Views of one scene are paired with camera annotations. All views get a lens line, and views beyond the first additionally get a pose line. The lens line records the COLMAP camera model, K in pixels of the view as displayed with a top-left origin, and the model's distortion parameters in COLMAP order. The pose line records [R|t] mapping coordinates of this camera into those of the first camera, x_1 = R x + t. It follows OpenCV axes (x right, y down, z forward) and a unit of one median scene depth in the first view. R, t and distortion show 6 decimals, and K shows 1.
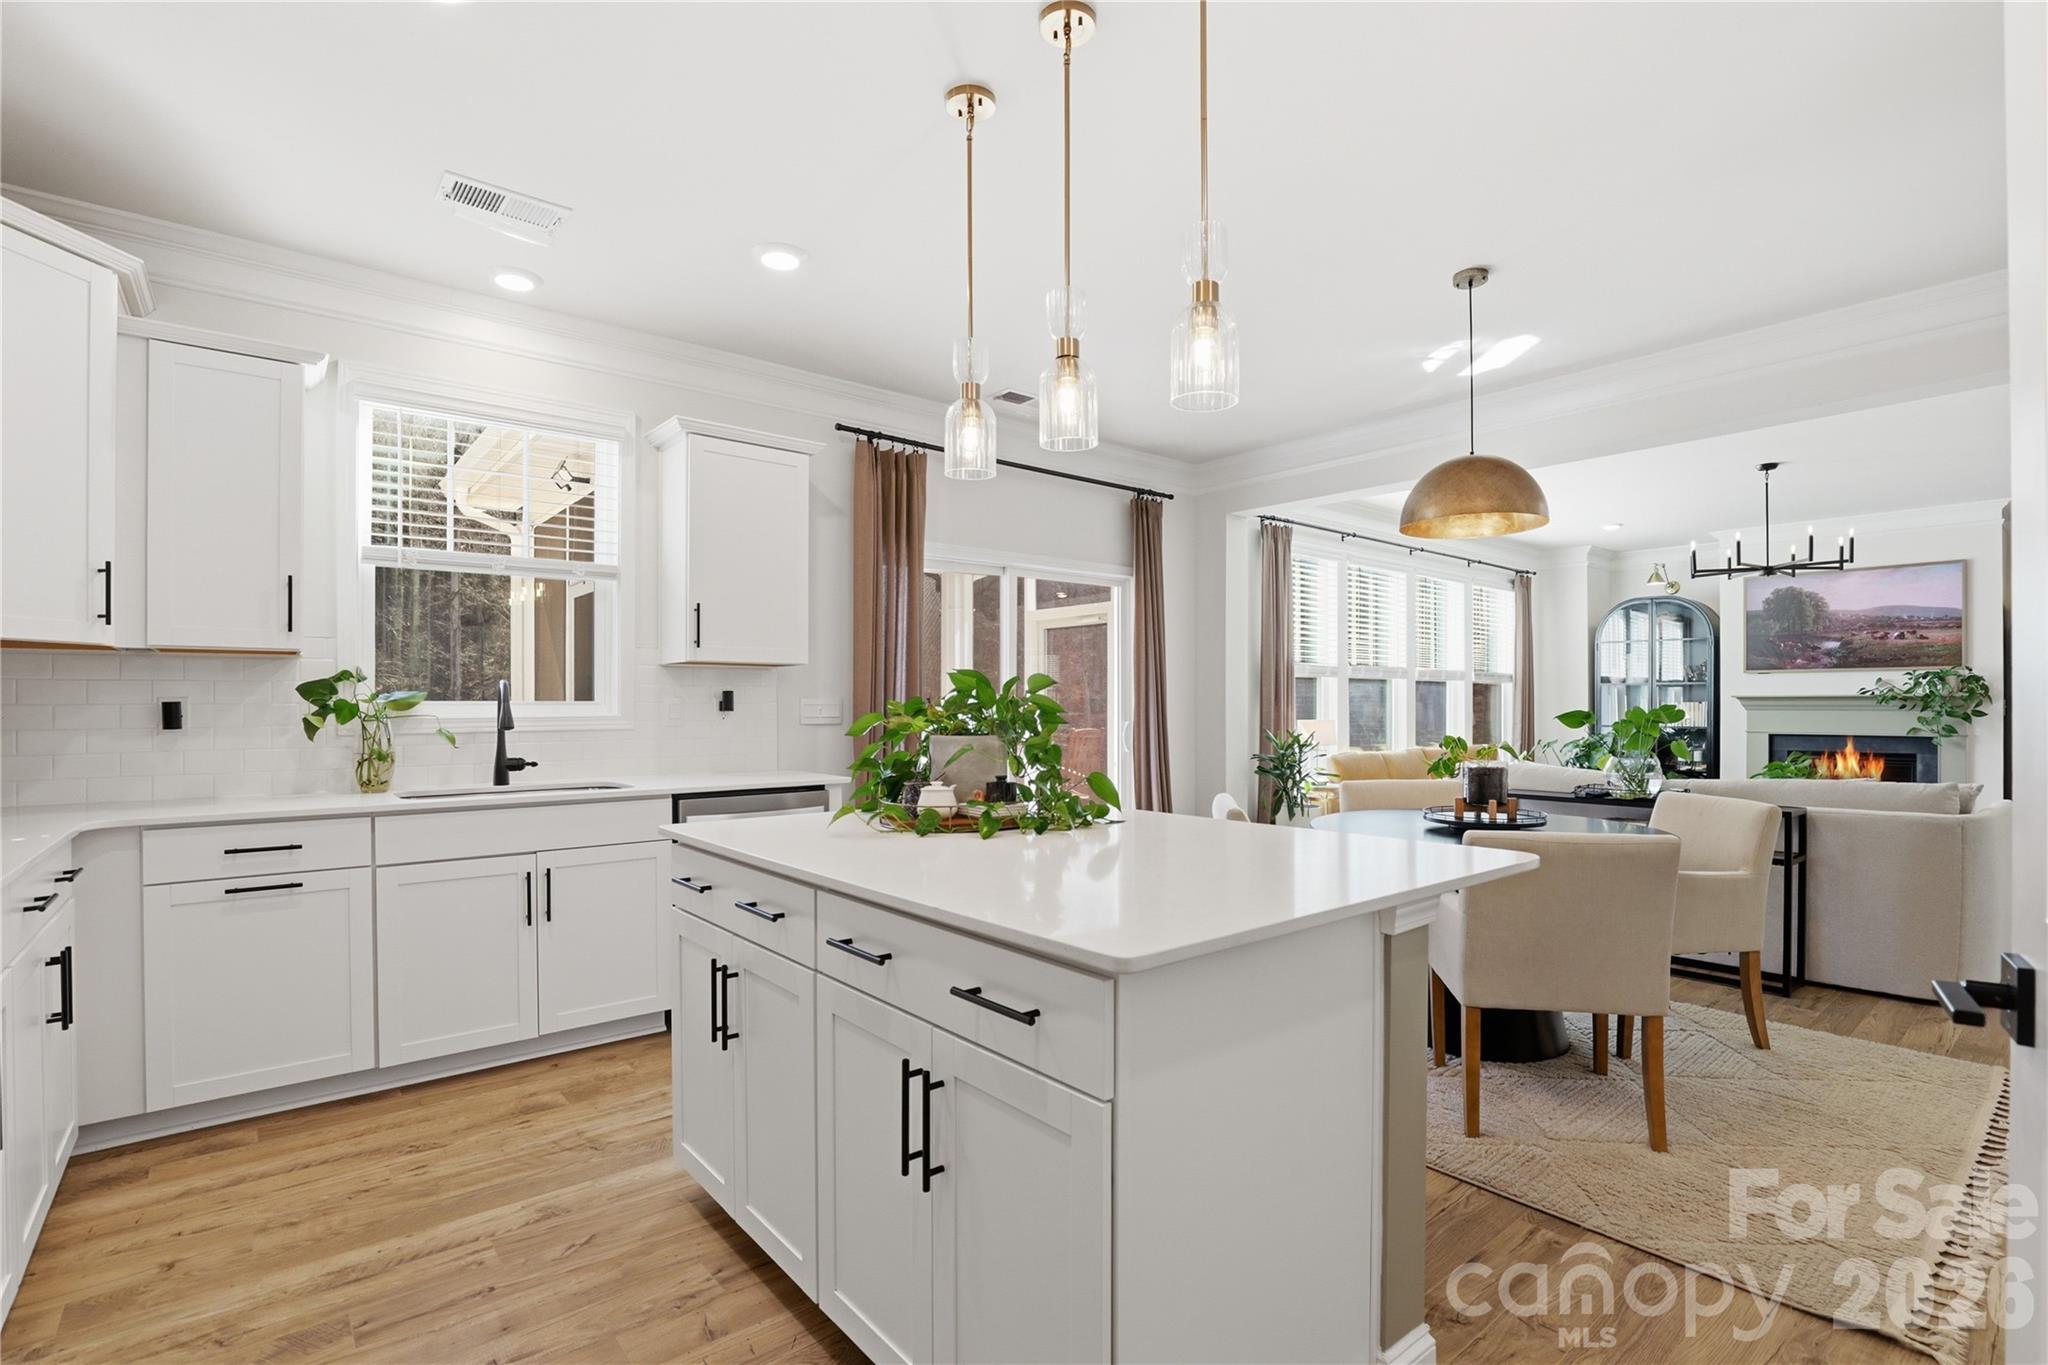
lens RADIAL K [[956.0, 0, 1084.9], [0, 956.0, 700.5], [0, 0, 1]] dist [-0.016813, 0.001701]
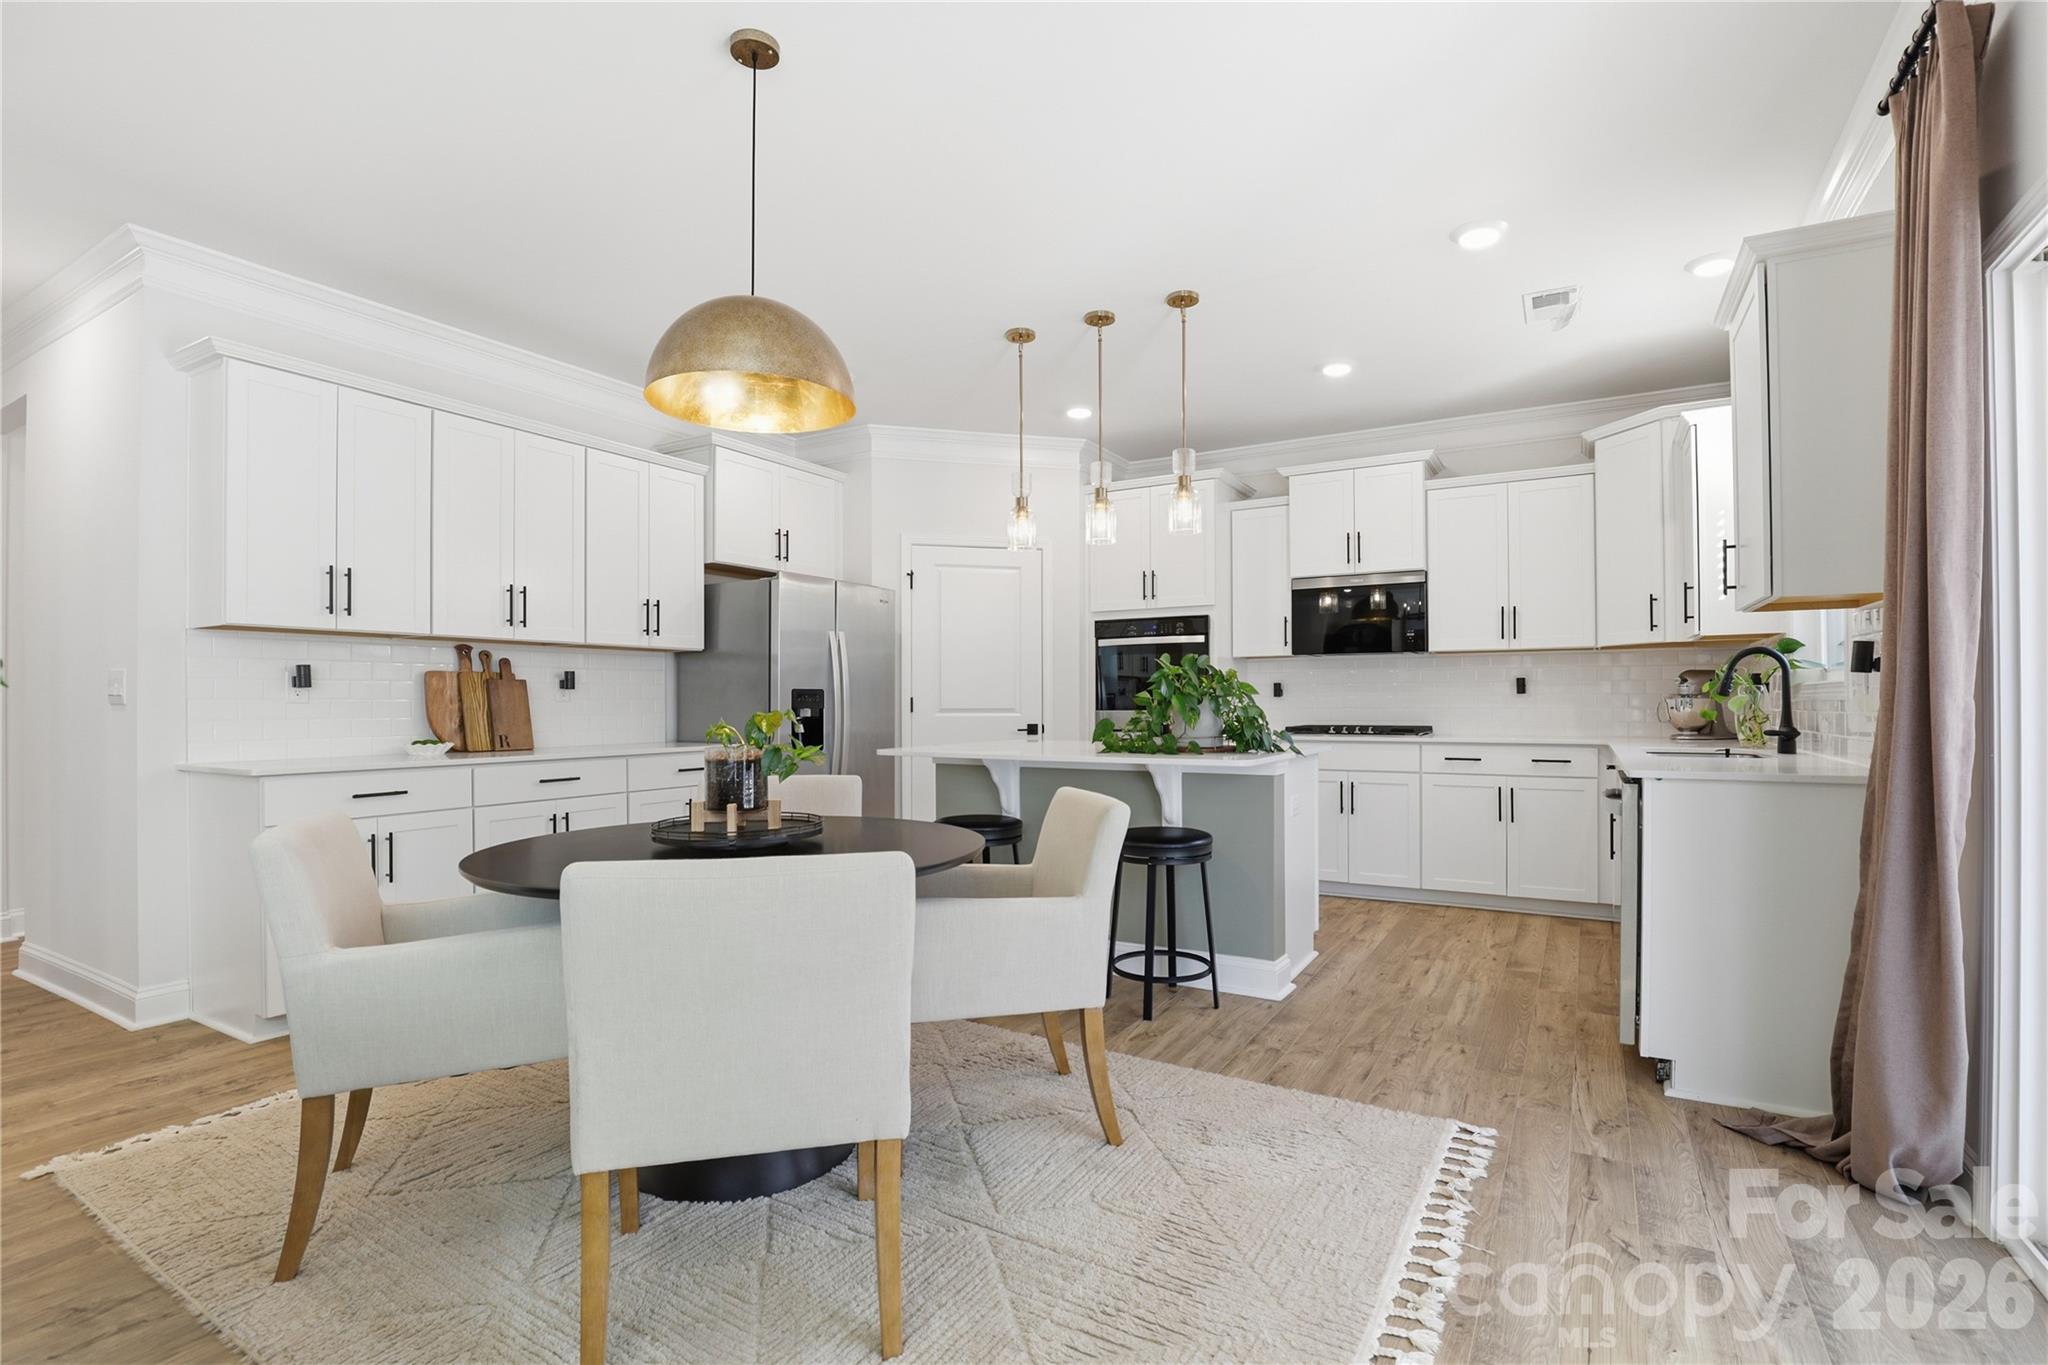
lens RADIAL K [[956.0, 0, 1033.1], [0, 956.0, 697.5], [0, 0, 1]] dist [-0.016813, 0.001701]
pose [[-0.953497, 0.000488, -0.301403, 0.193974], [0.001149, 0.999997, -0.002016, 0.011550], [0.301401, -0.002268, -0.953495, 0.771941]]
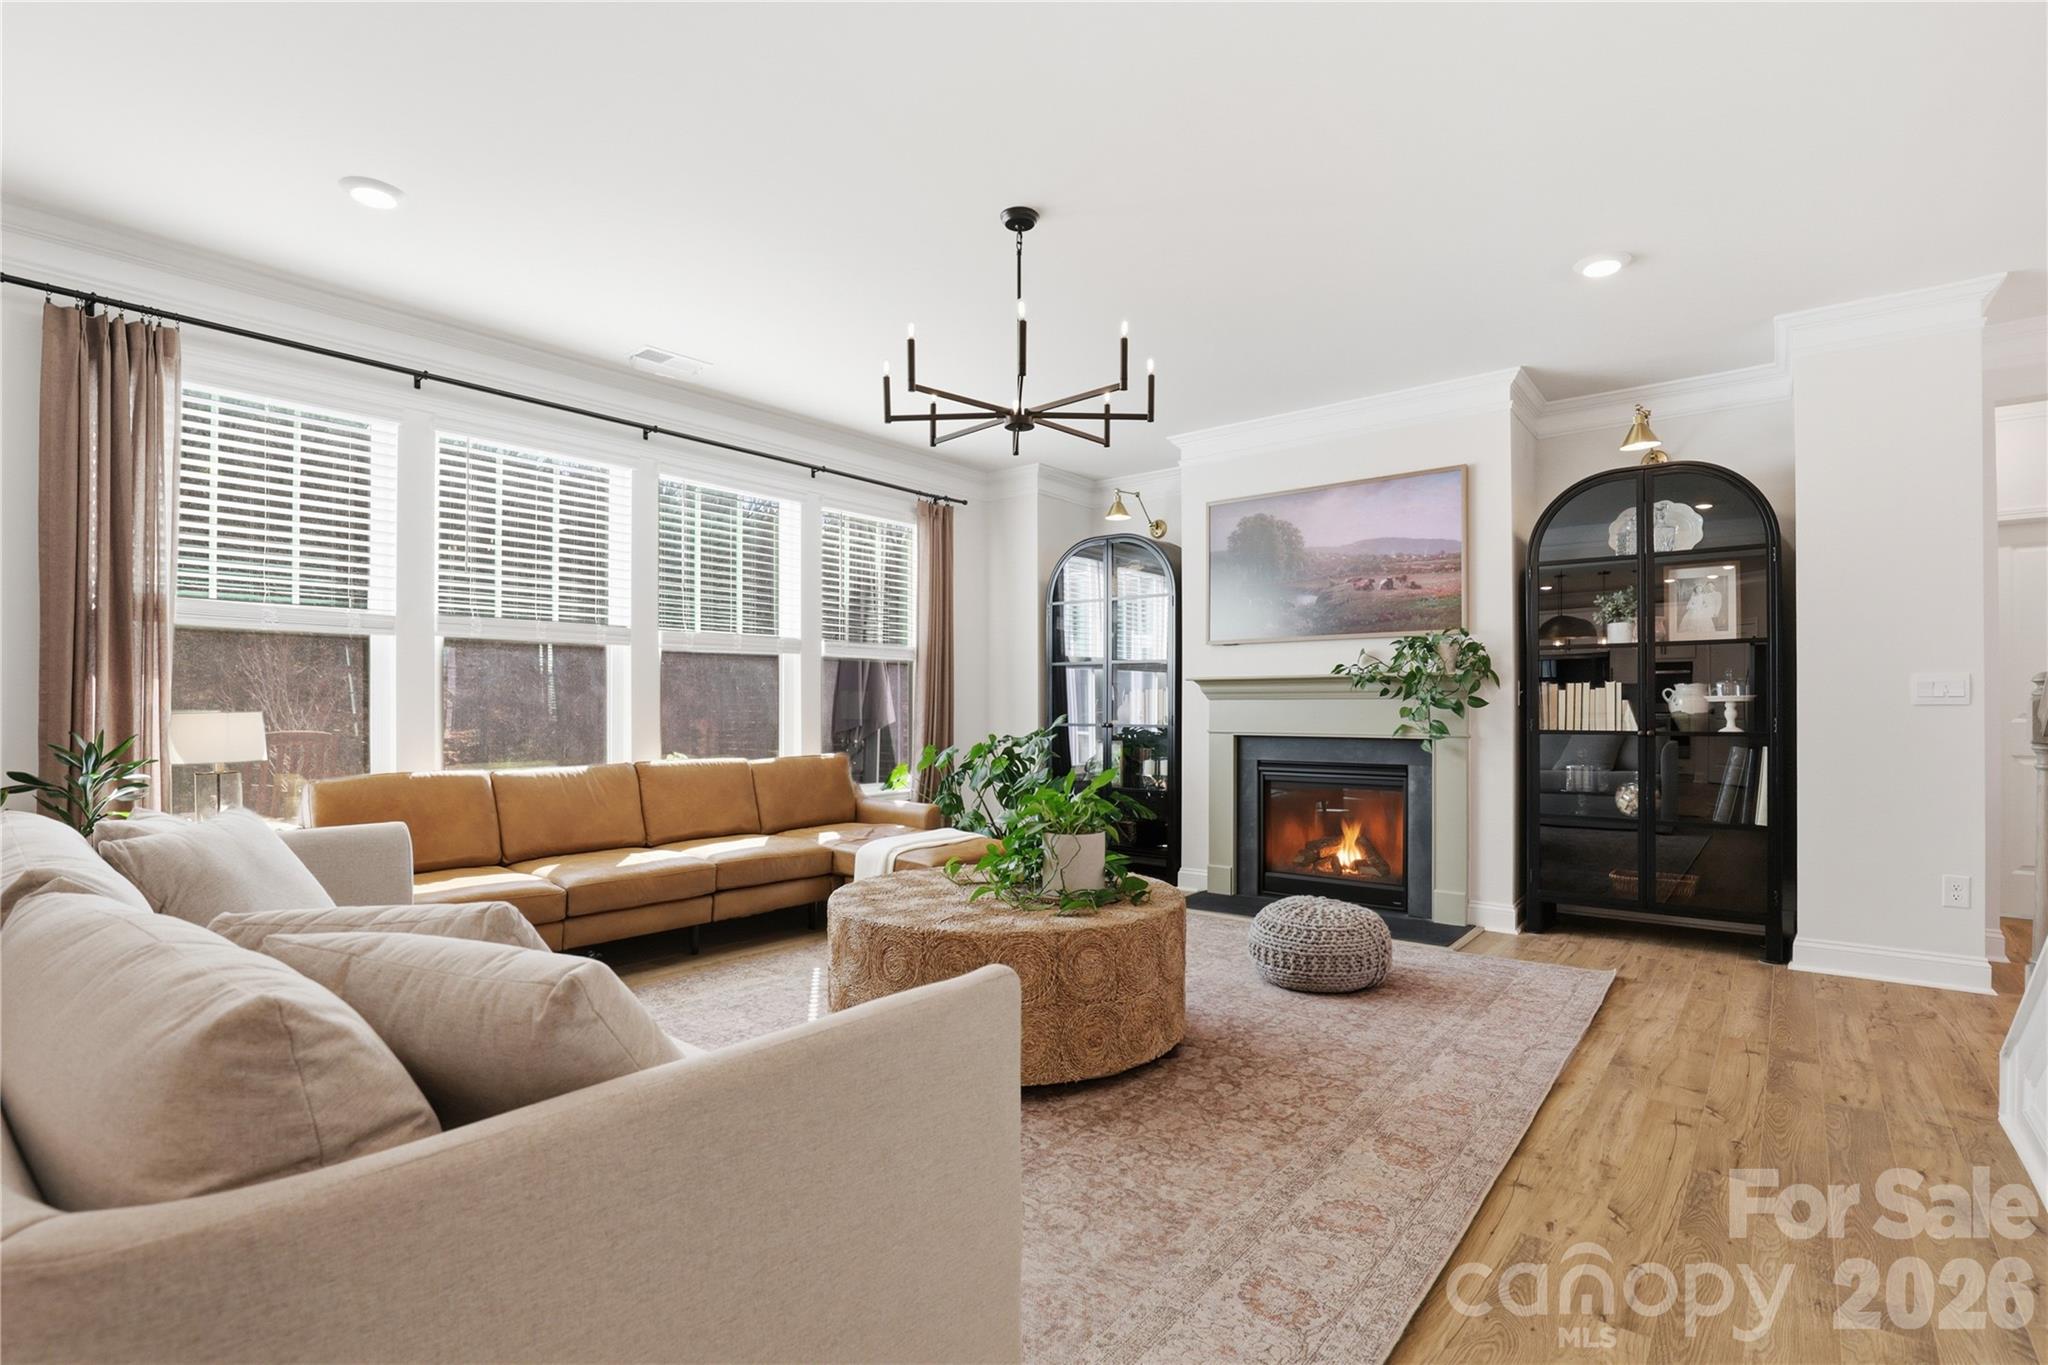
lens RADIAL K [[956.0, 0, 1062.0], [0, 956.0, 703.6], [0, 0, 1]] dist [-0.016813, 0.001701]
pose [[0.983442, 0.000167, 0.181223, 0.523794], [0.000687, 0.999989, -0.004650, 0.017085], [-0.181222, 0.004698, 0.983431, 0.393332]]
